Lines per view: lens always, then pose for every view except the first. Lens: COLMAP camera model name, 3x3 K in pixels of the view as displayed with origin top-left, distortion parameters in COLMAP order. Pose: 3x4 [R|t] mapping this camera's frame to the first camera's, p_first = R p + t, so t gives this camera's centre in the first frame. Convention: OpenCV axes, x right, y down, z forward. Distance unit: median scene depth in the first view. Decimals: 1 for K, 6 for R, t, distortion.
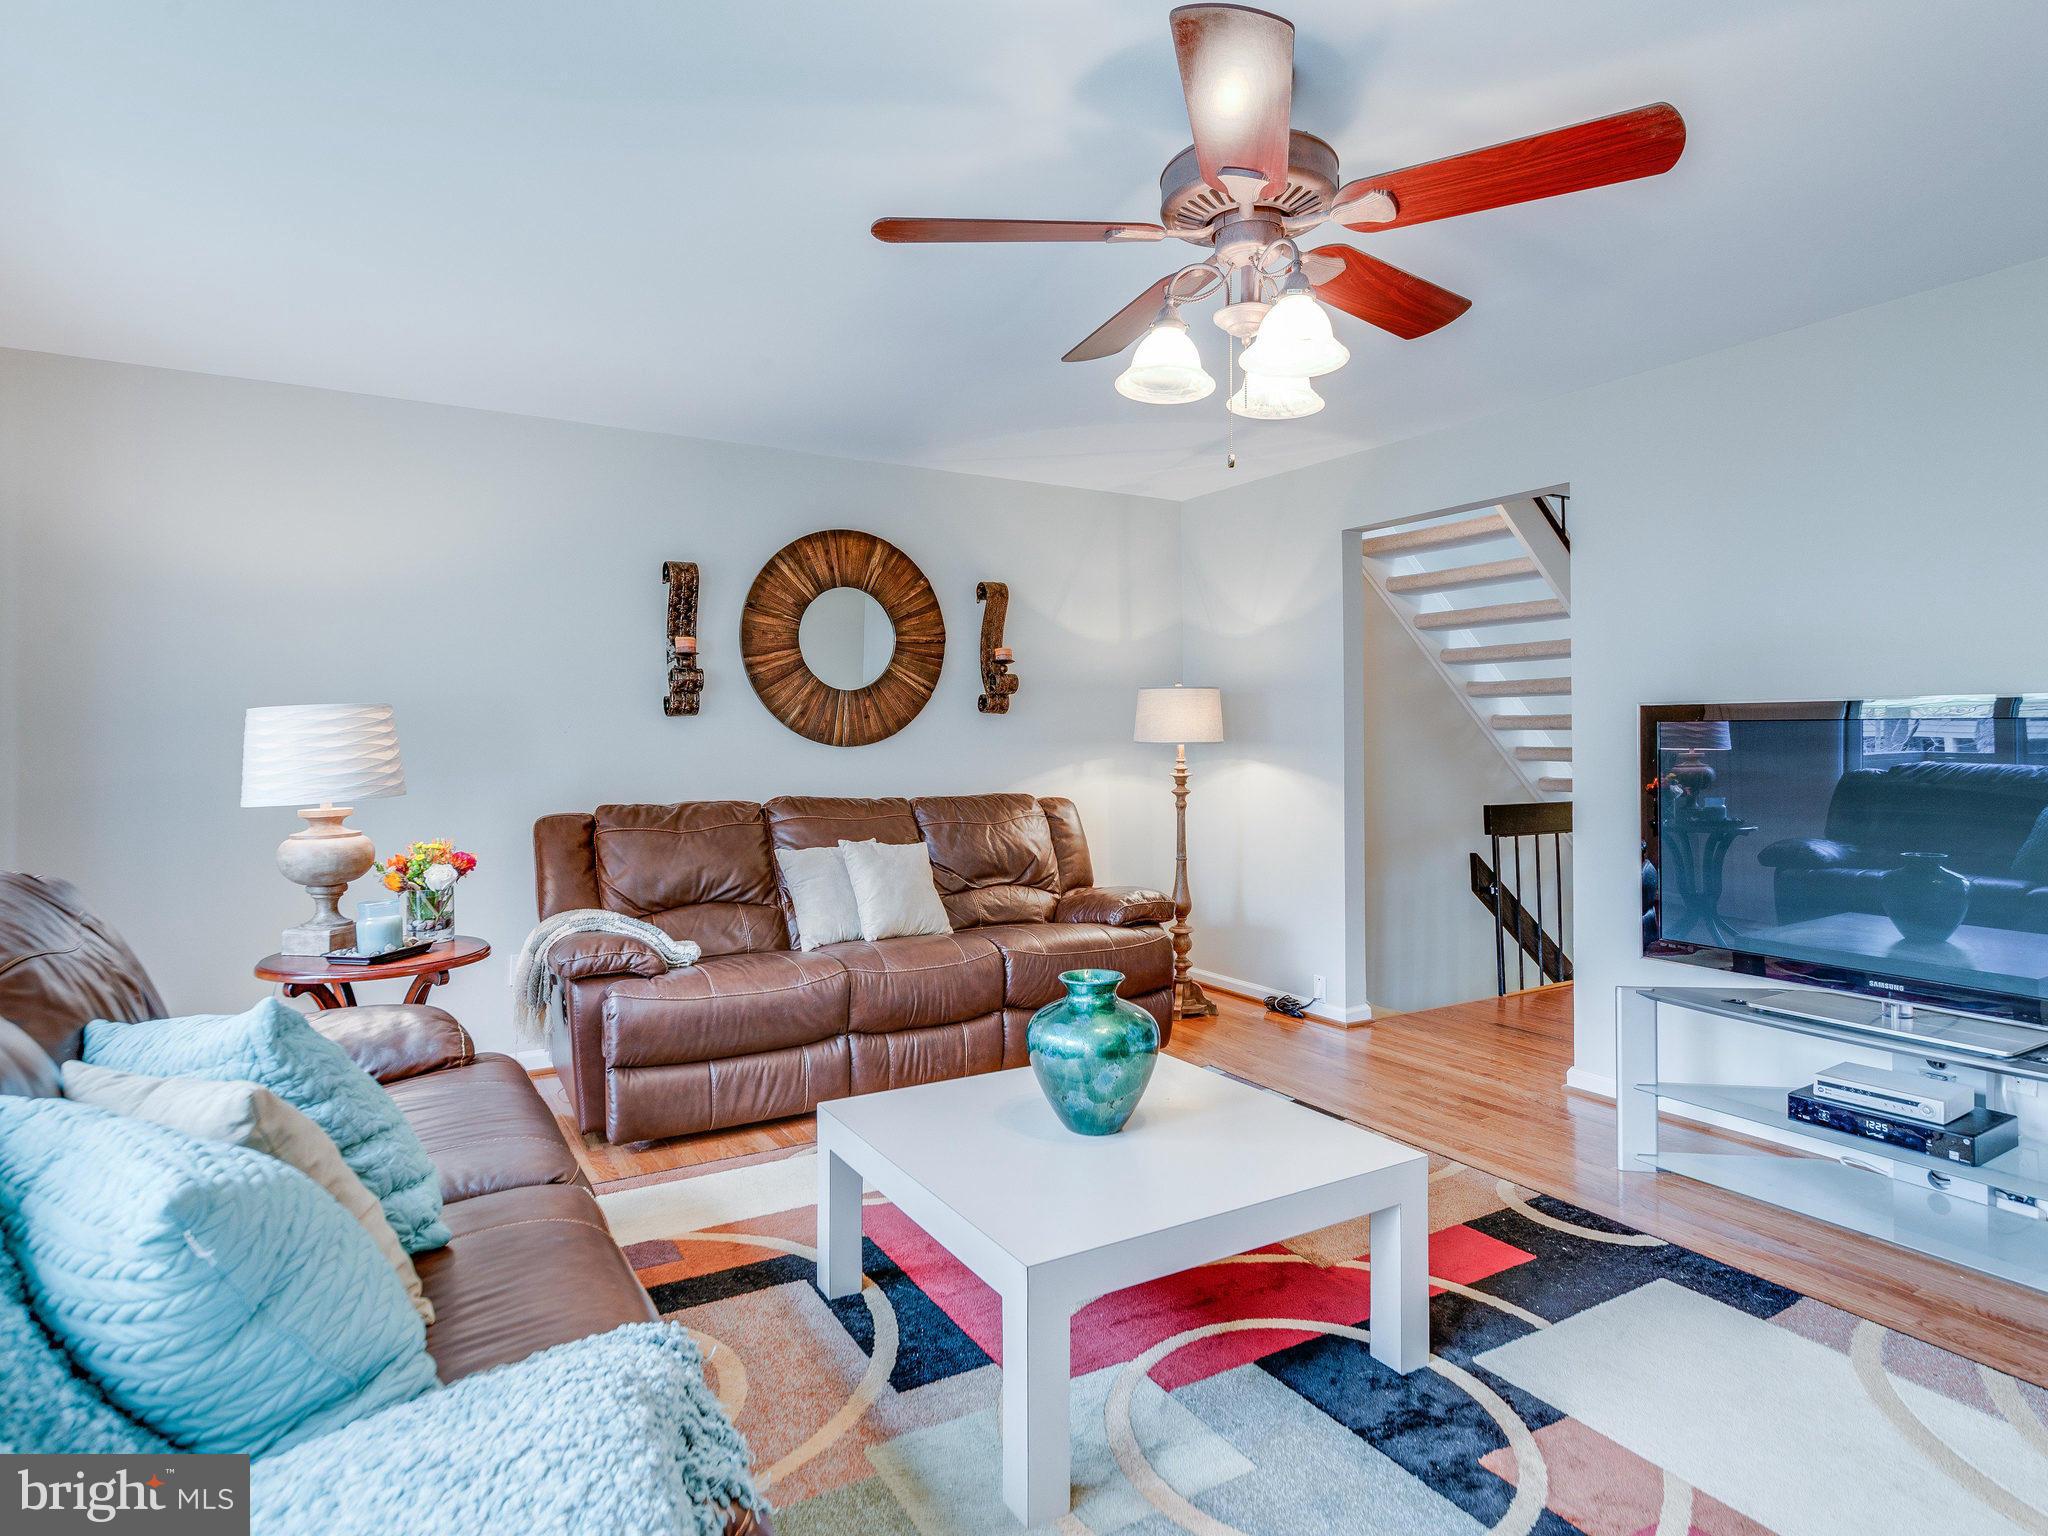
lens RADIAL K [[1124.8, 0, 1025.0], [0, 1124.8, 737.0], [0, 0, 1]] dist [0.000392, 0.000333]
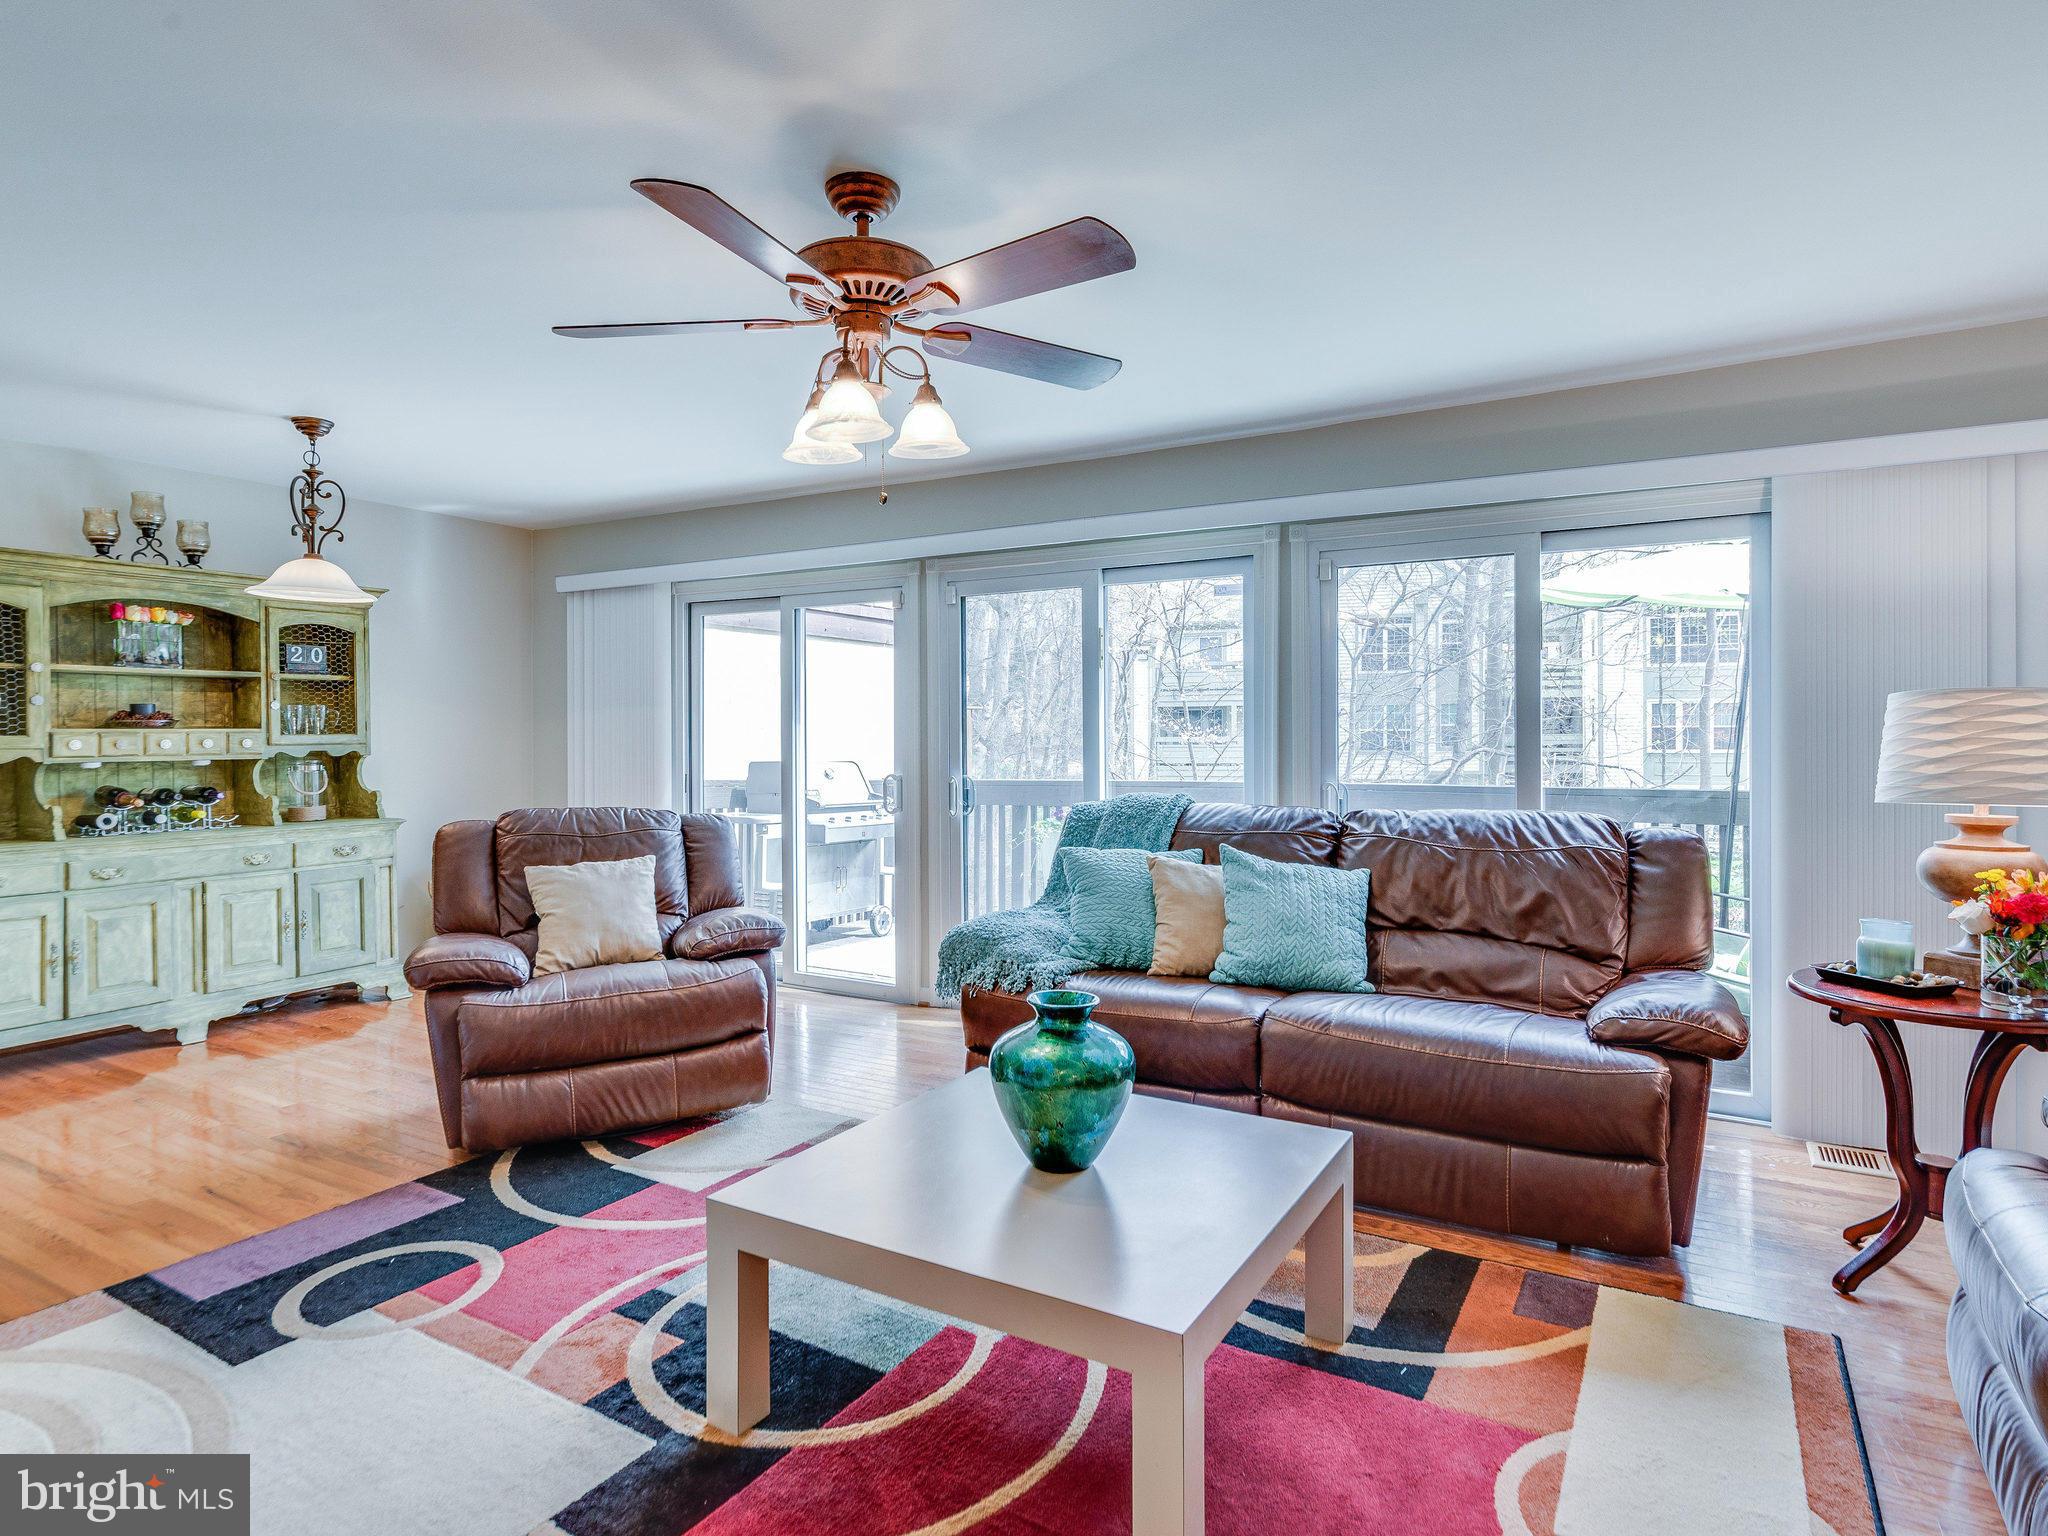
lens RADIAL K [[1132.8, 0, 1028.3], [0, 1132.8, 753.9], [0, 0, 1]] dist [0.000197, 0.000367]
pose [[-0.866120, 0.029301, -0.498977, 0.275287], [0.018291, 0.999470, 0.026941, -0.010652], [0.499502, 0.014207, -0.866196, 0.917844]]
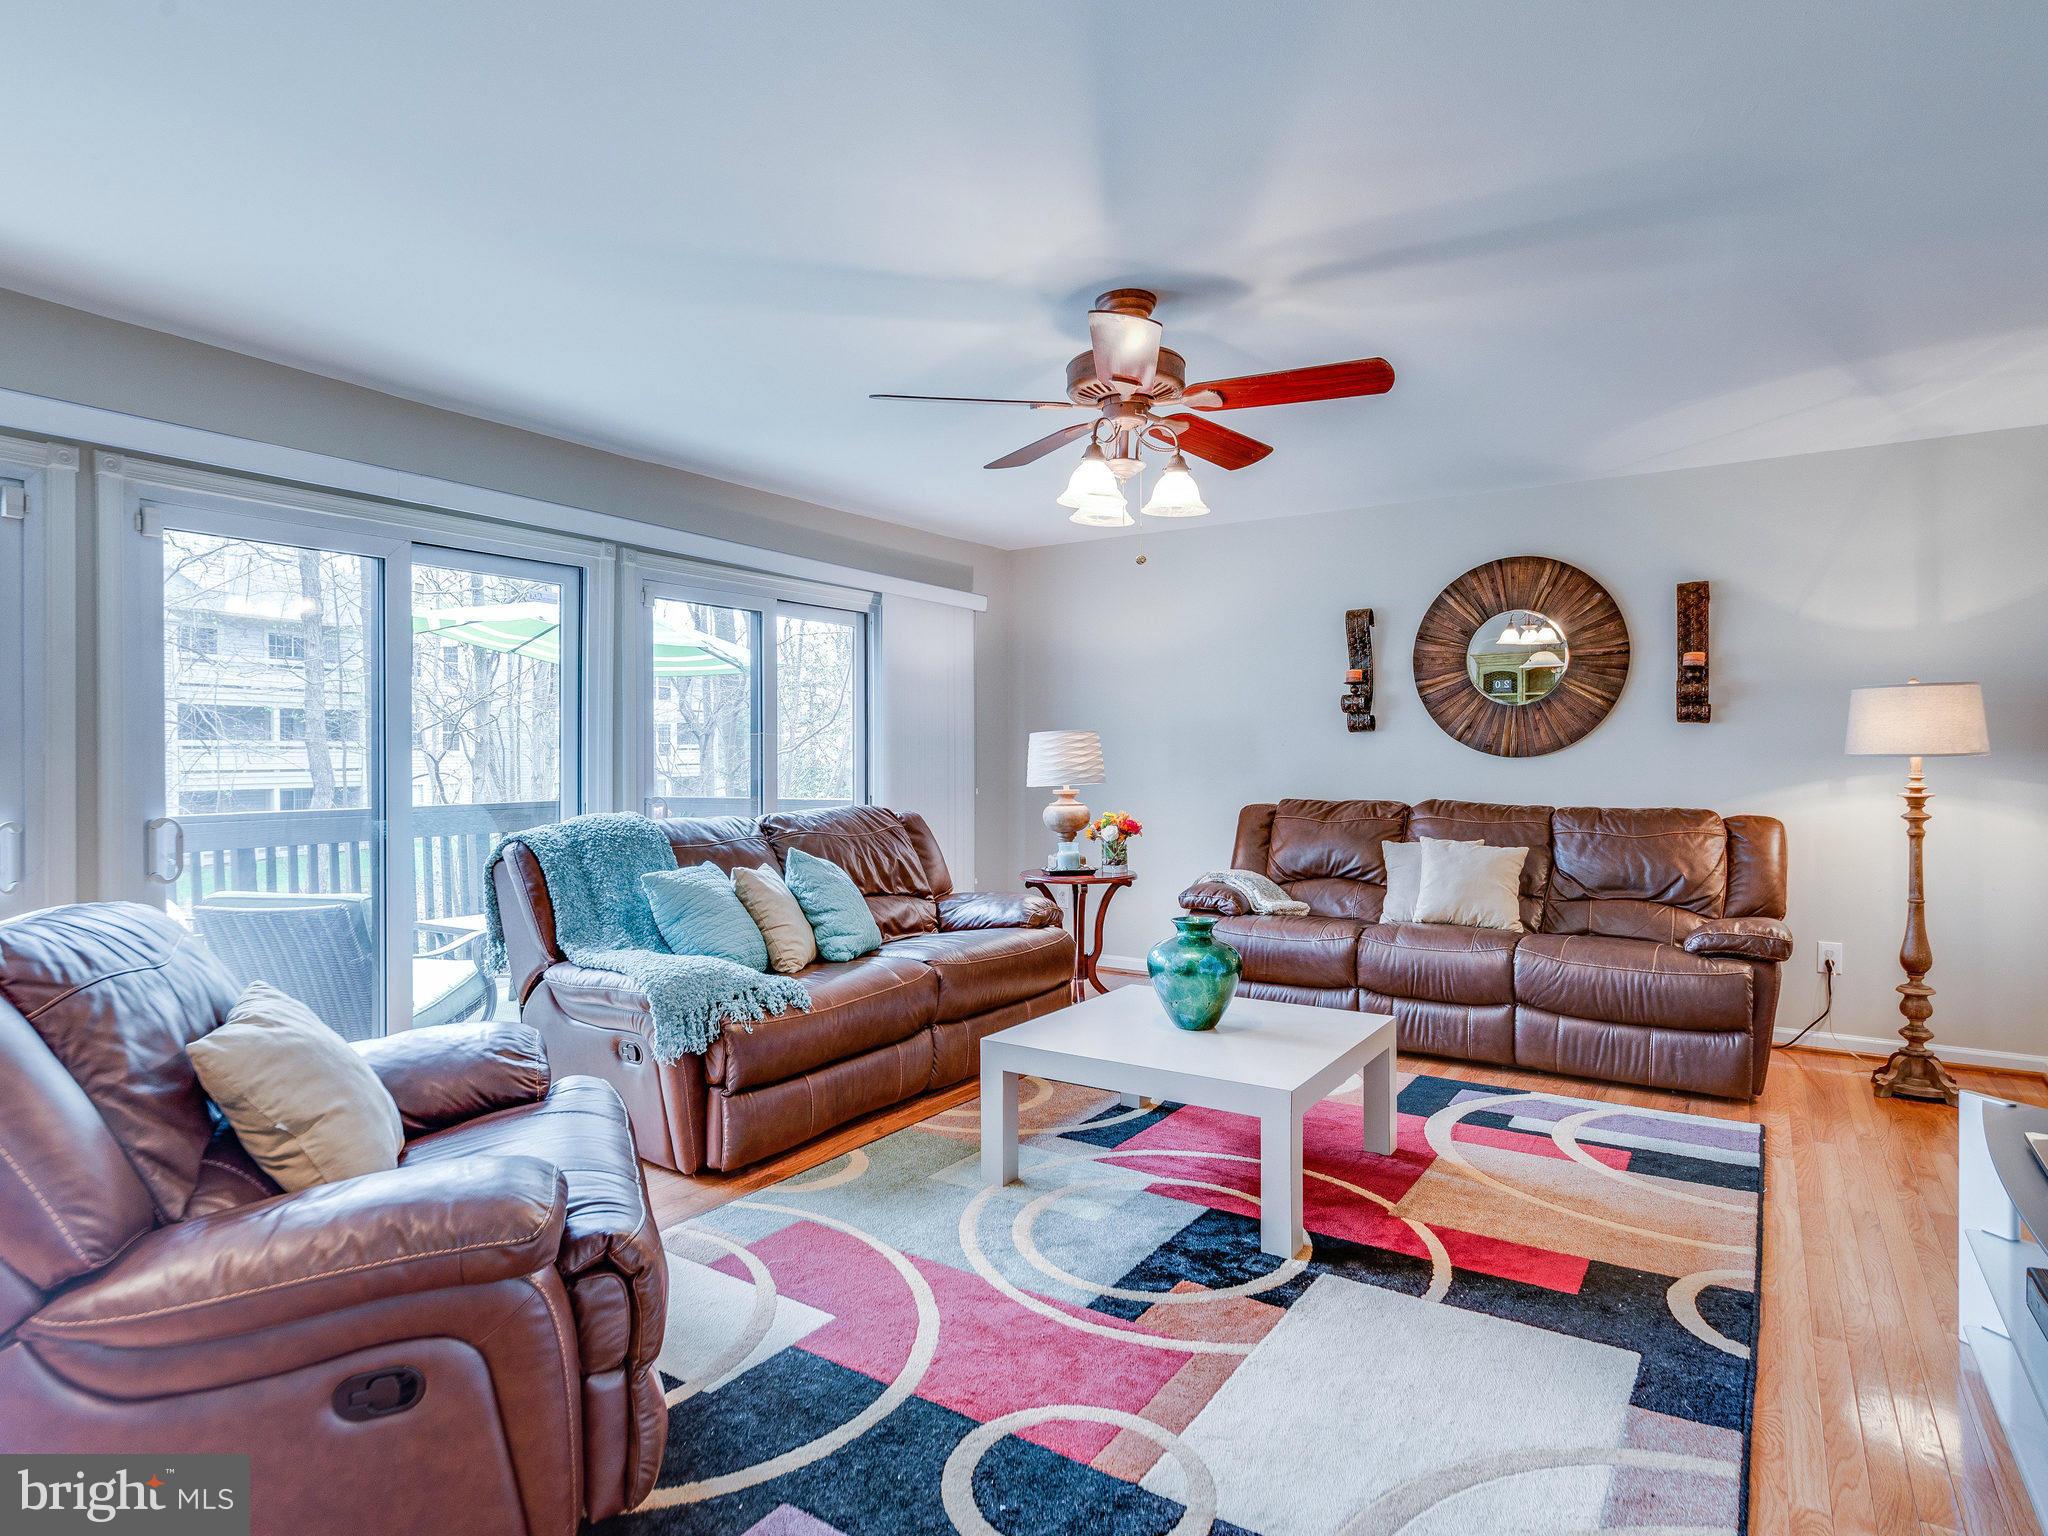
lens RADIAL K [[1132.8, 0, 1028.3], [0, 1132.8, 753.9], [0, 0, 1]] dist [0.000197, 0.000367]
pose [[0.460484, 0.004086, -0.887659, 0.625684], [0.002570, 0.999979, 0.005936, -0.002163], [0.887664, -0.005015, 0.460464, 0.082751]]
